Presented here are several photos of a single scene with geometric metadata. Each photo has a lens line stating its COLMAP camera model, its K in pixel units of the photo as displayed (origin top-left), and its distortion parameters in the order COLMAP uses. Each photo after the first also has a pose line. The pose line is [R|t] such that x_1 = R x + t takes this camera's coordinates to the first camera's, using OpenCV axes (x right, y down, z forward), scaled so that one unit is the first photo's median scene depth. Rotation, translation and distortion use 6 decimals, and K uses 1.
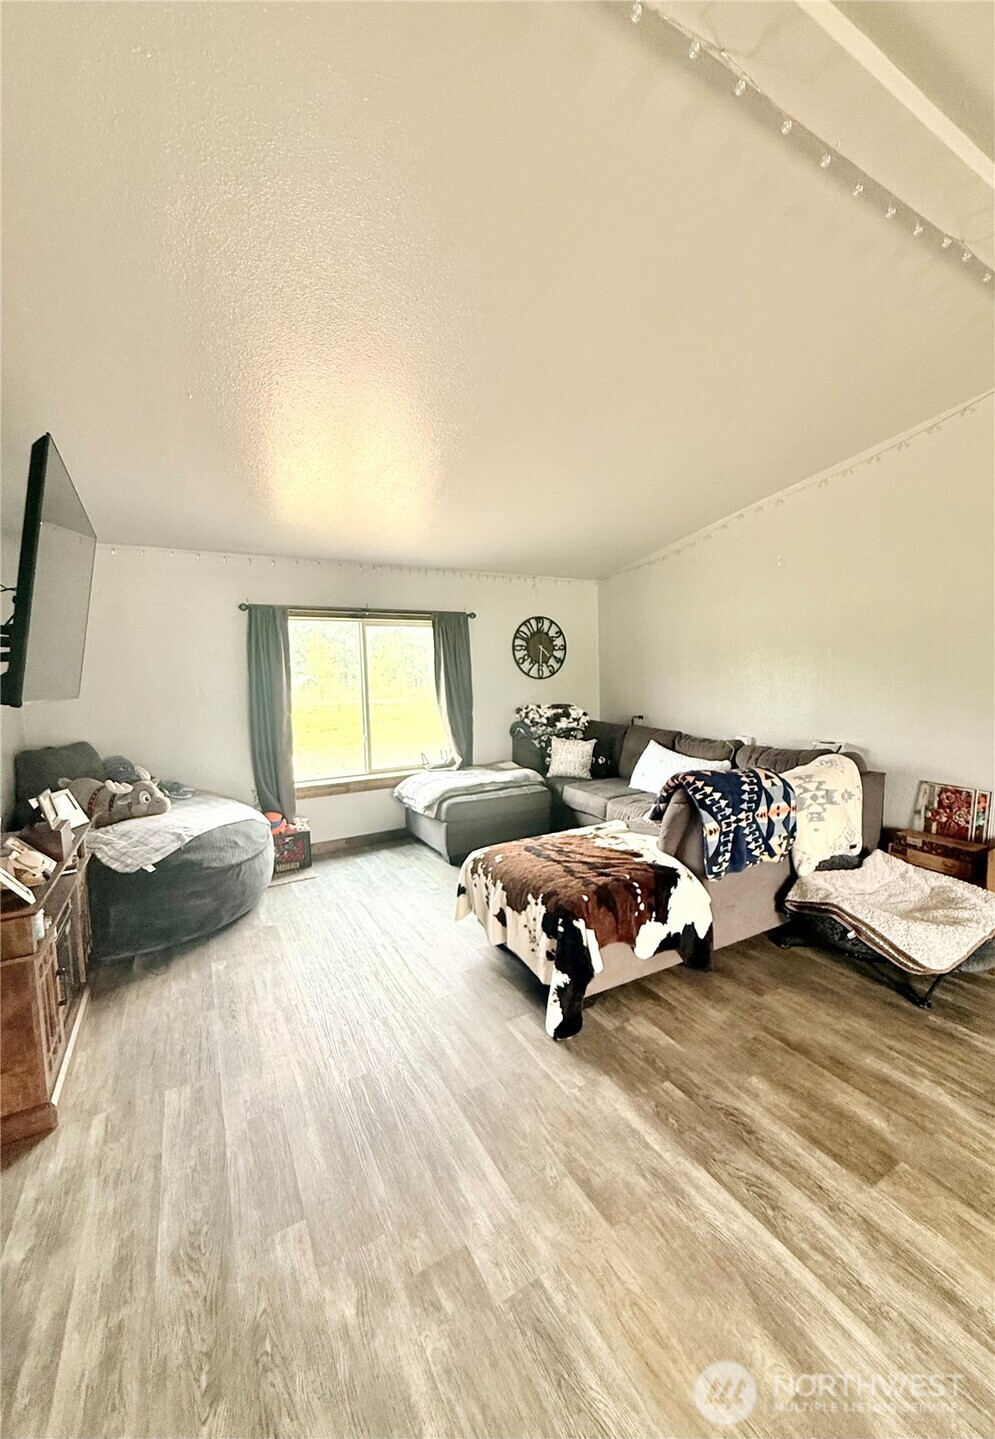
lens RADIAL K [[574.1, 0, 537.6], [0, 574.1, 712.8], [0, 0, 1]] dist [-0.002710, 0.000443]
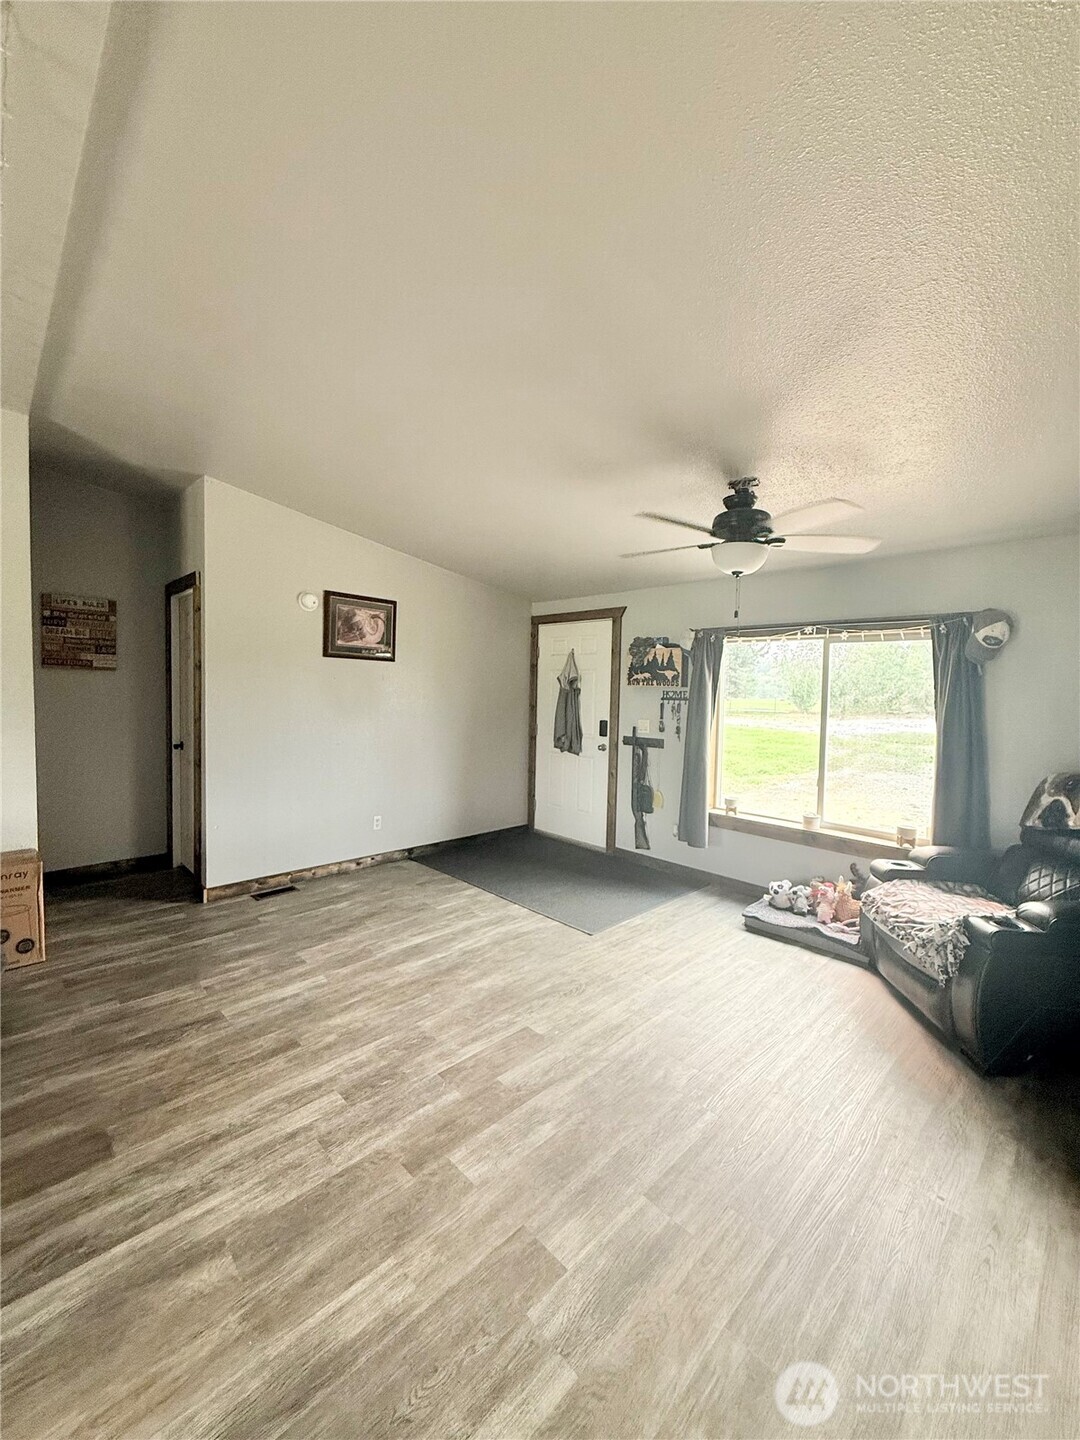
lens RADIAL K [[574.3, 0, 545.0], [0, 574.3, 715.5], [0, 0, 1]] dist [-0.001875, 0.000279]
pose [[-0.231168, -0.033802, 0.972326, -0.357743], [0.058683, 0.997092, 0.048615, -0.013505], [-0.971142, 0.068298, -0.228513, 0.211022]]
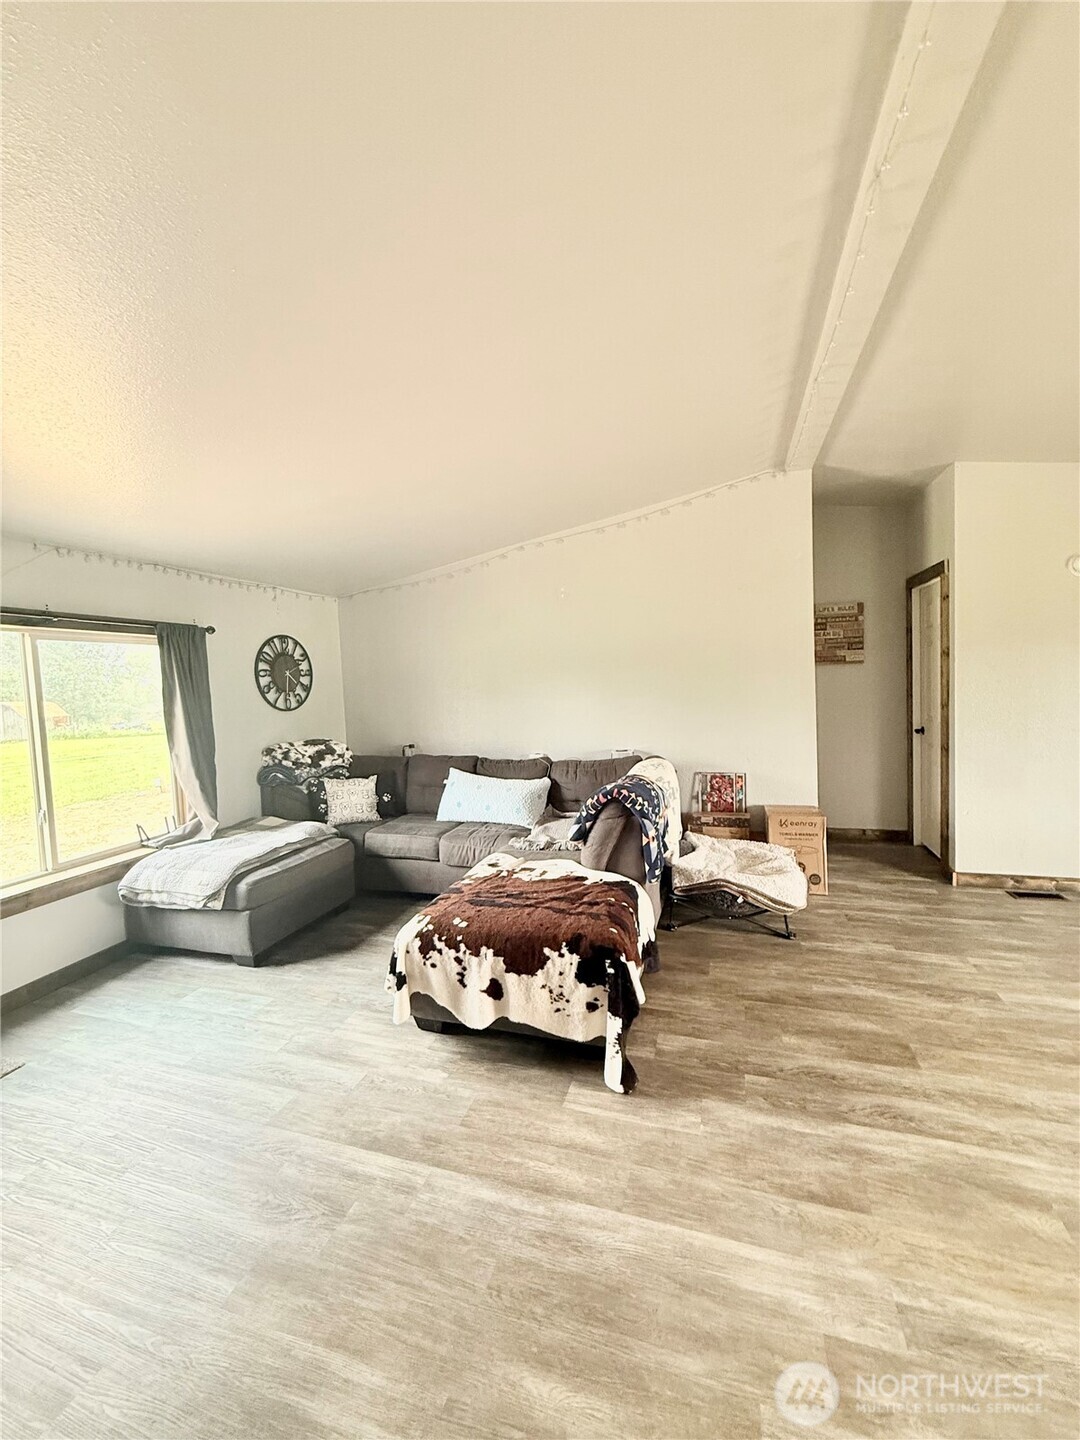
lens RADIAL K [[574.3, 0, 539.3], [0, 574.3, 715.8], [0, 0, 1]] dist [-0.001875, 0.000279]
pose [[0.760049, -0.052187, 0.647767, -0.492047], [0.081541, 0.996551, -0.015388, -0.019349], [-0.644730, 0.064515, 0.761683, 0.277298]]
